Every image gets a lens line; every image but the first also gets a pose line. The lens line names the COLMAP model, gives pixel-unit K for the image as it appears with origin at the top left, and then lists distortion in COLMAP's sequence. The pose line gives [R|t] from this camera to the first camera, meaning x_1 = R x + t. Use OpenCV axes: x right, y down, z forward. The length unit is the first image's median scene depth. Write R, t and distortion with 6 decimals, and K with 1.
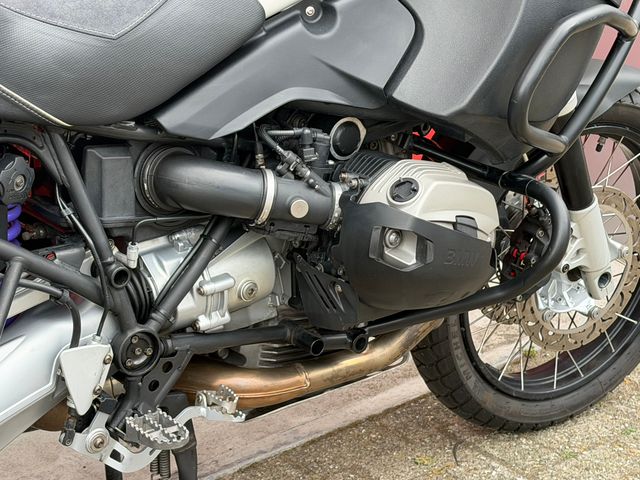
lens RADIAL K [[1411.3, 0, 318.5], [0, 1411.3, 237.2], [0, 0, 1]] dist [0.141015, 0.179583]
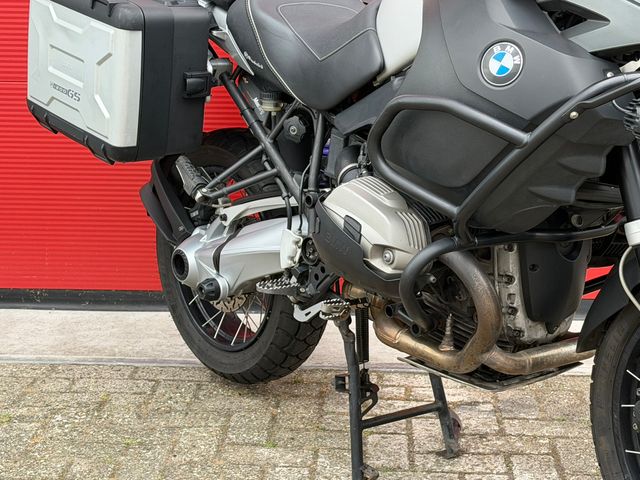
lens RADIAL K [[1373.5, 0, 335.9], [0, 1373.5, 241.7], [0, 0, 1]] dist [0.150117, -0.012205]
pose [[-0.009624, 0.208895, -0.977891, 1.446452], [-0.370851, 0.907449, 0.197498, -0.258239], [0.928643, 0.364552, 0.068735, 0.900282]]
